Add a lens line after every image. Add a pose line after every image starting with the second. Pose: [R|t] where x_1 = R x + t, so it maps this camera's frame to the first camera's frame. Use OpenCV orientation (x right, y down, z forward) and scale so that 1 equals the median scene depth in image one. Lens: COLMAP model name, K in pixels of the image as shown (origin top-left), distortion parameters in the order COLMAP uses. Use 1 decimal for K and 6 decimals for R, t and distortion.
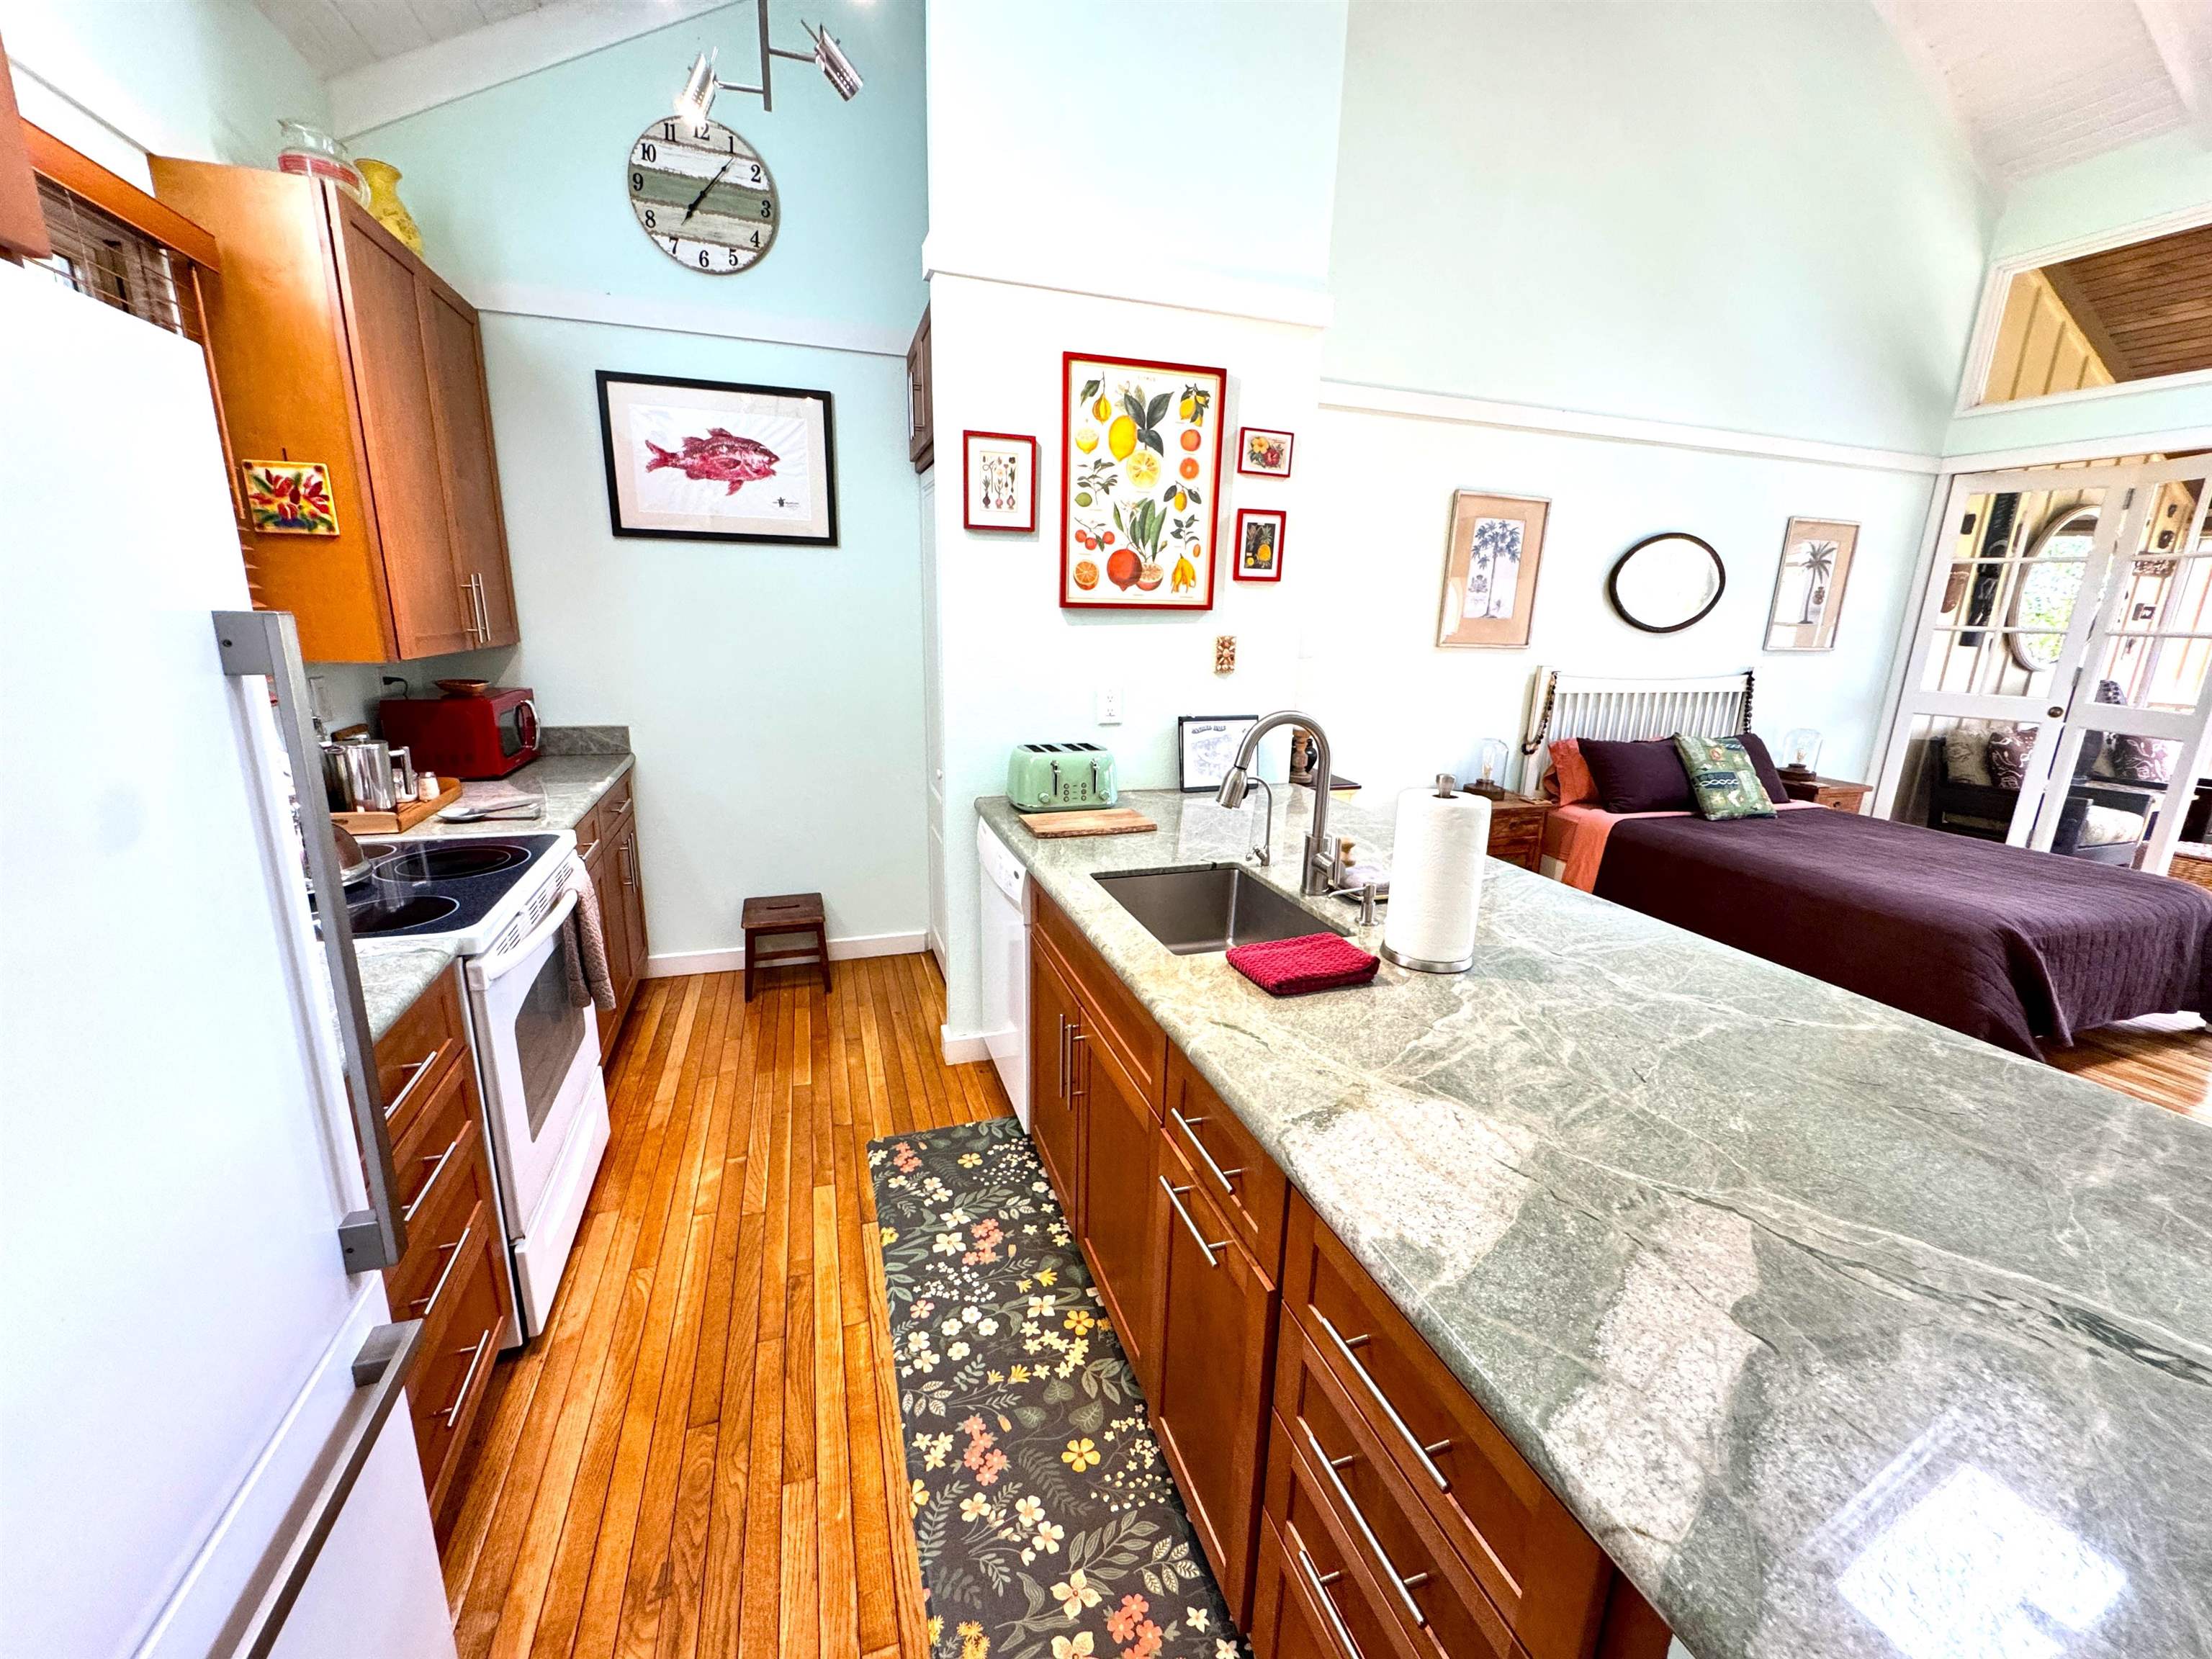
lens RADIAL K [[884.1, 0, 1104.3], [0, 884.1, 826.6], [0, 0, 1]] dist [-0.004580, -0.000065]
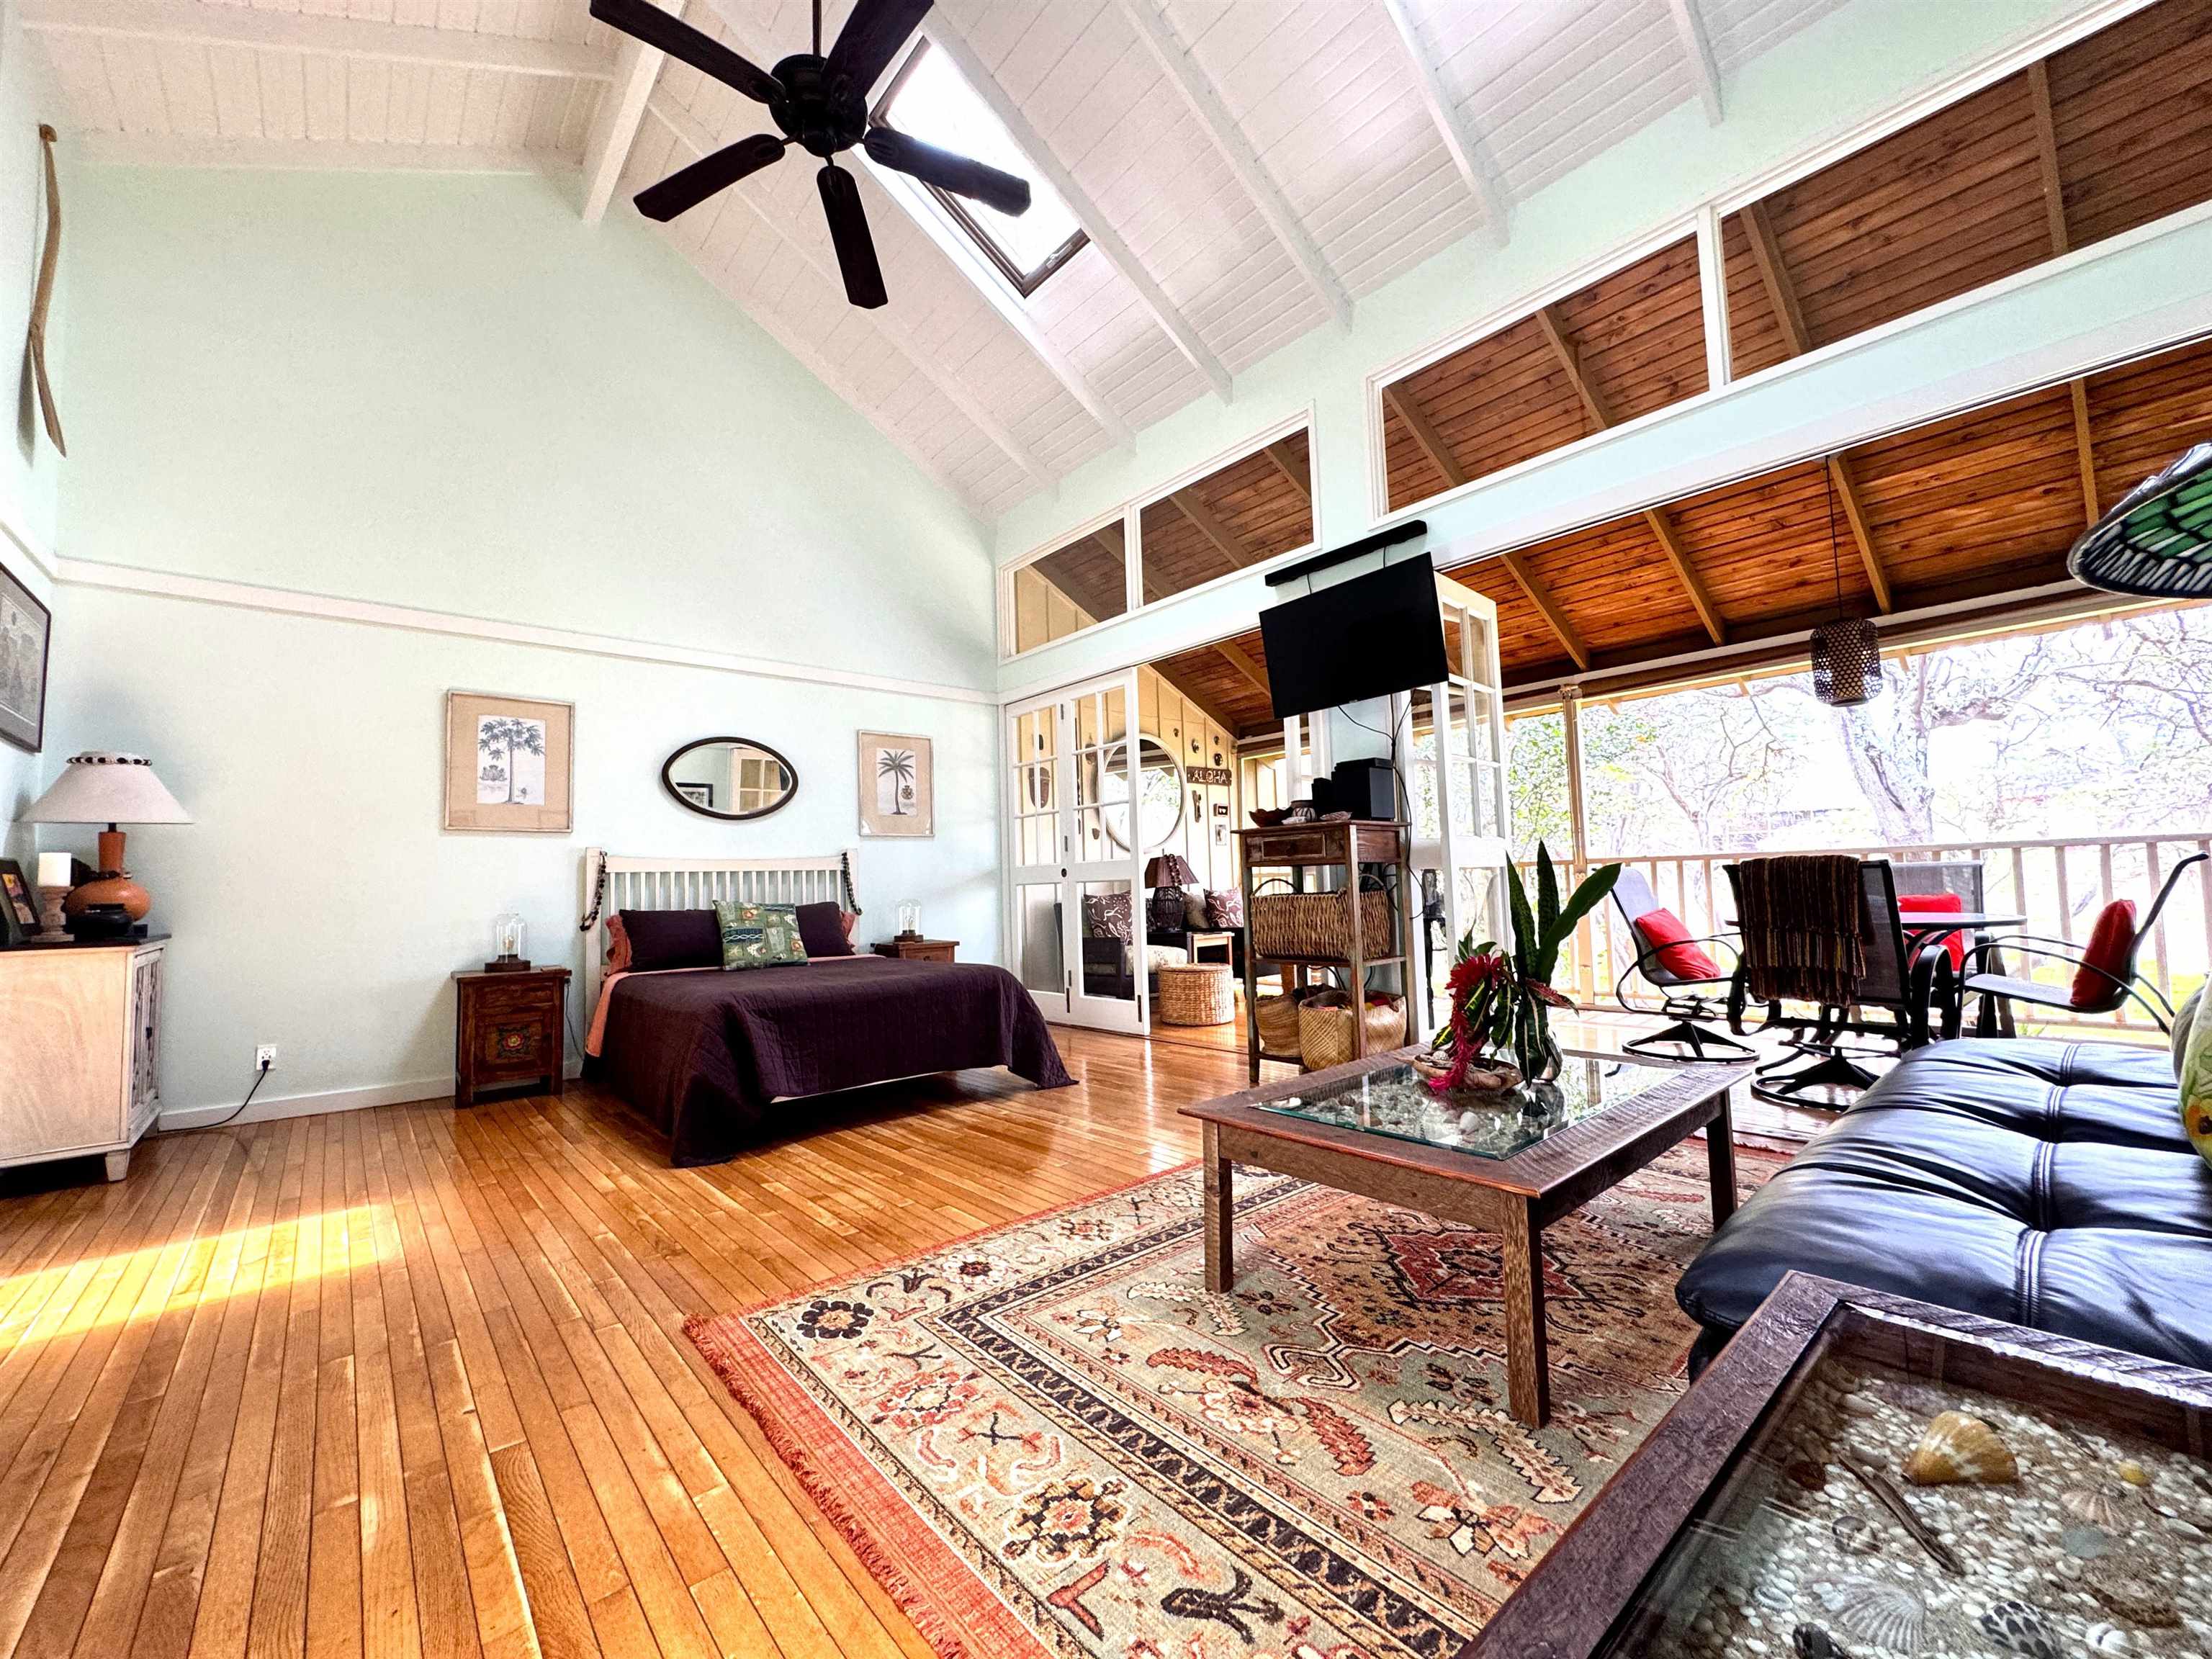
lens RADIAL K [[884.1, 0, 1098.3], [0, 884.1, 827.7], [0, 0, 1]] dist [-0.004580, -0.000065]
pose [[0.926688, -0.028890, 0.374719, 1.041467], [0.143574, 0.948633, -0.281925, 0.294463], [-0.347326, 0.315056, 0.883235, -0.279678]]
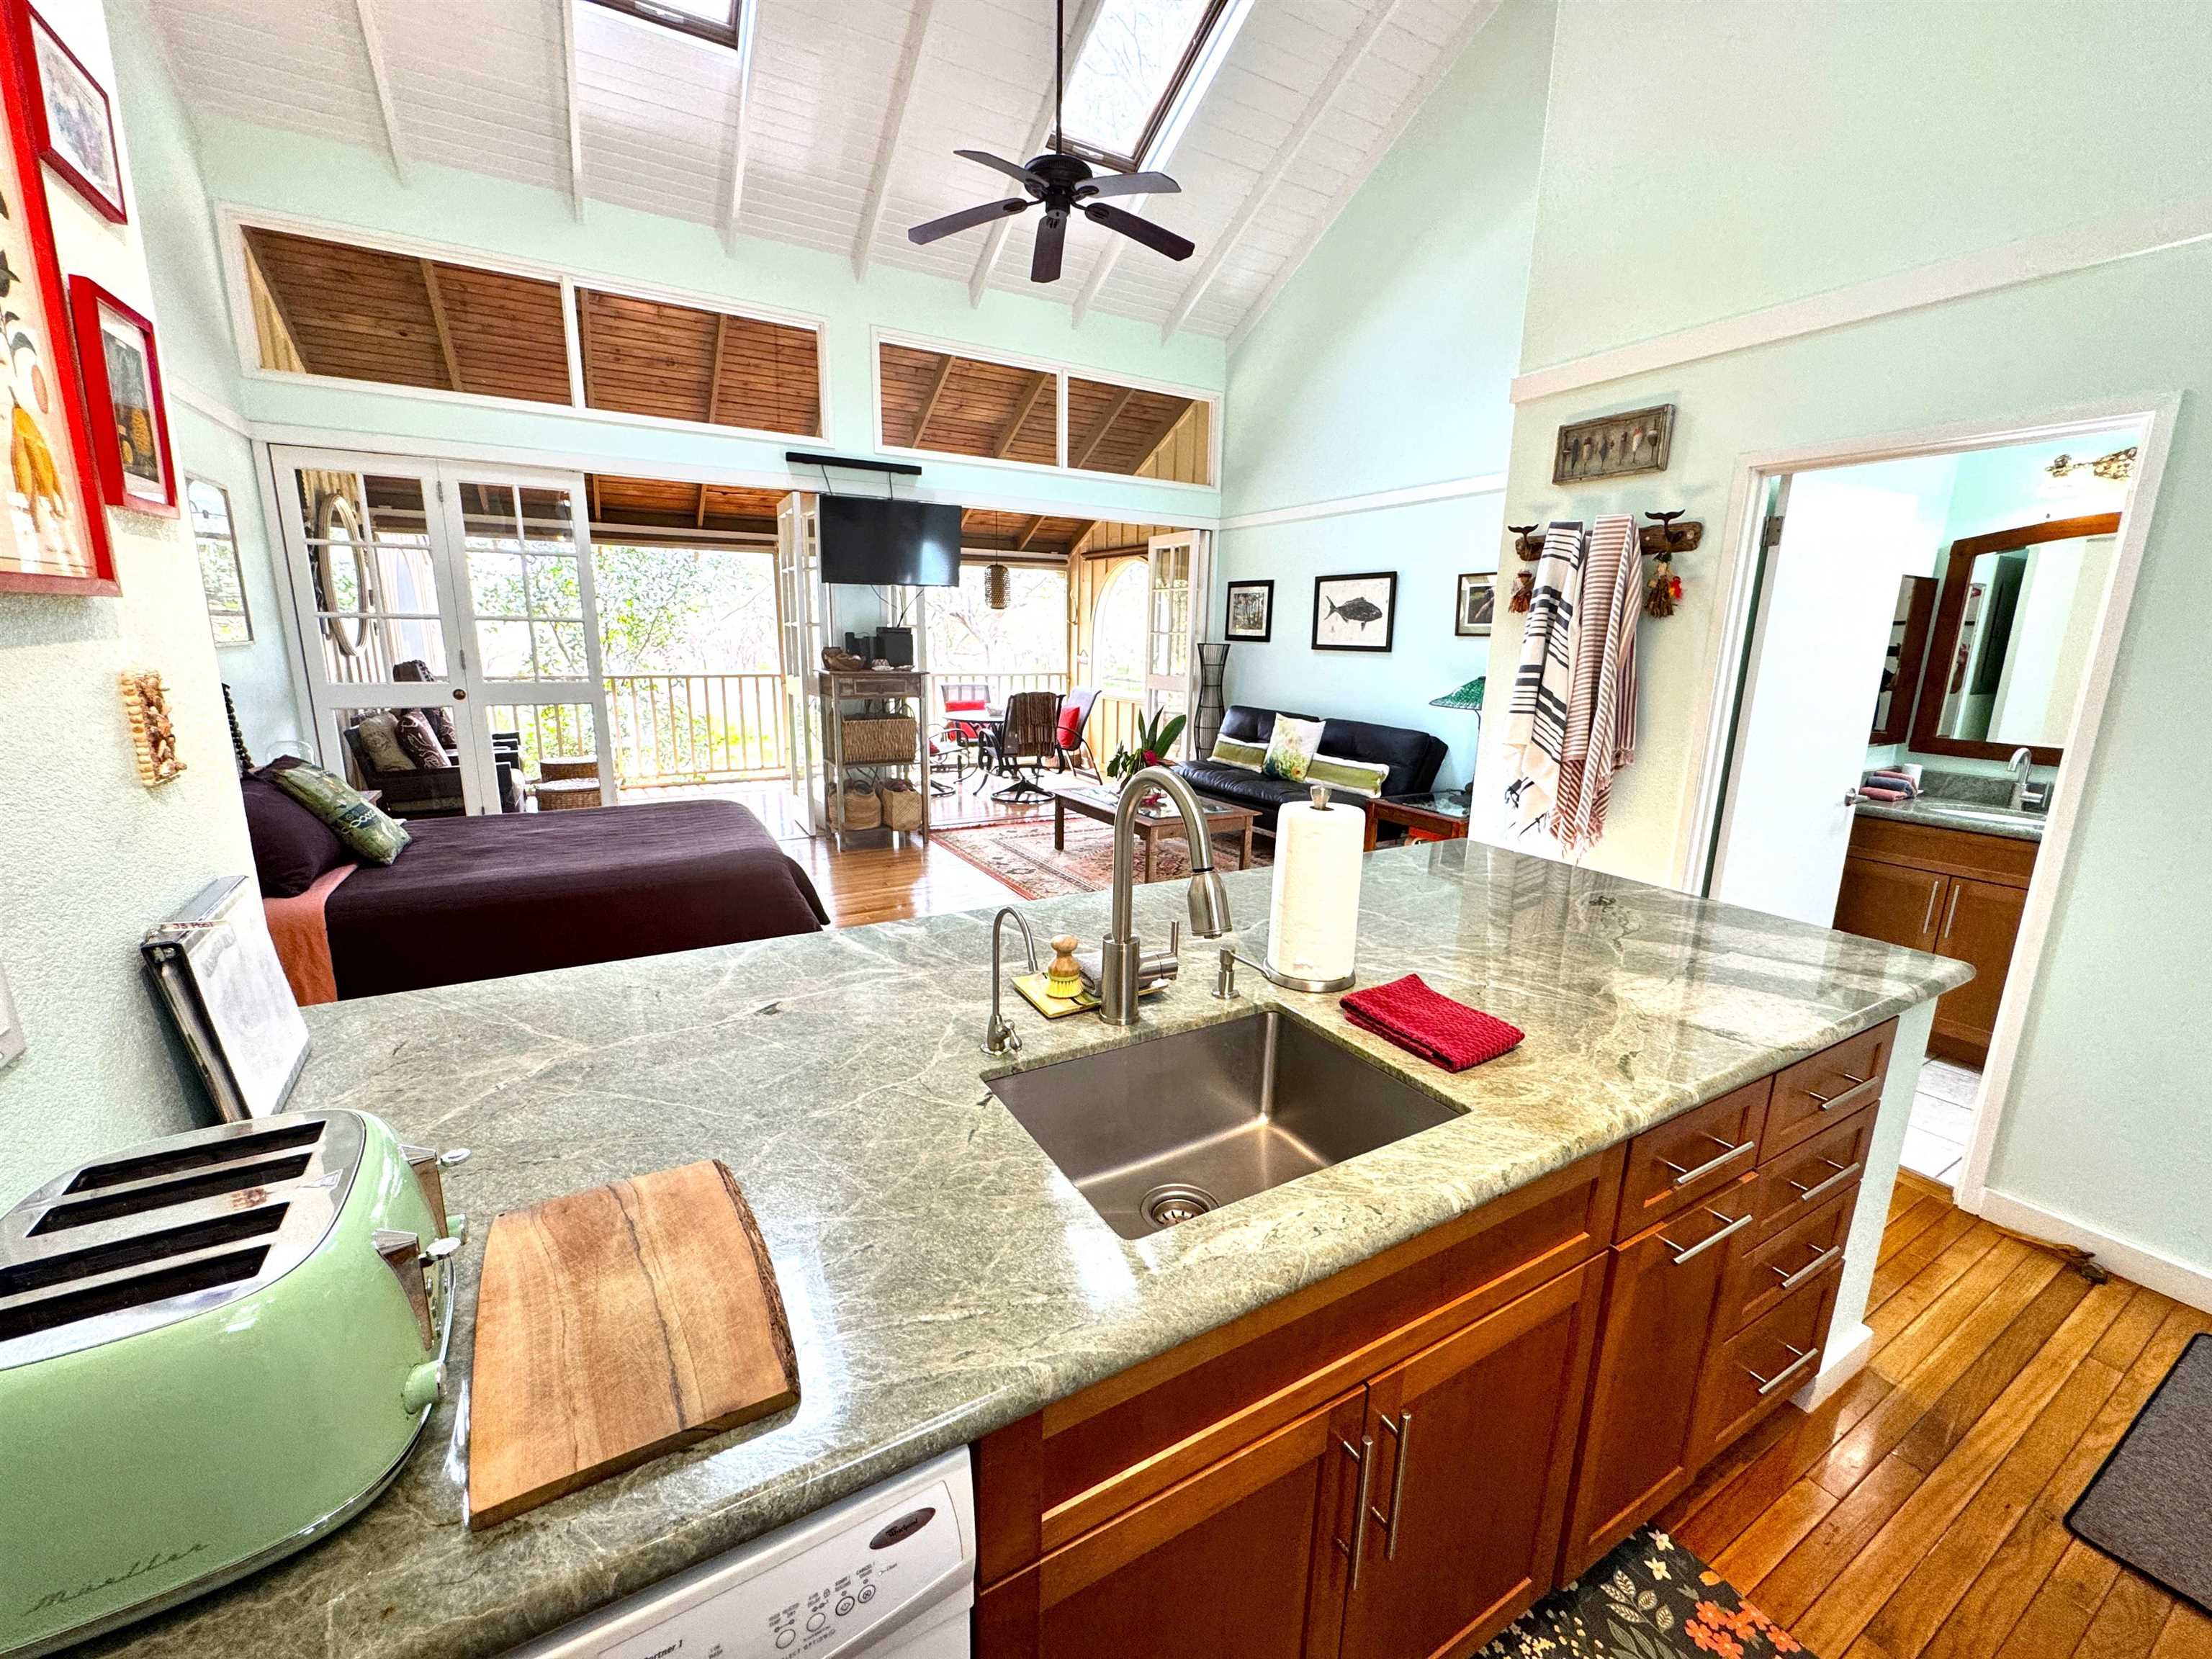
lens RADIAL K [[884.1, 0, 1108.5], [0, 884.1, 829.1], [0, 0, 1]] dist [-0.004580, -0.000065]
pose [[-0.197138, -0.240933, 0.950309, -0.263103], [0.213537, 0.935507, 0.281478, -0.178467], [-0.956838, 0.258416, -0.132976, 0.707619]]
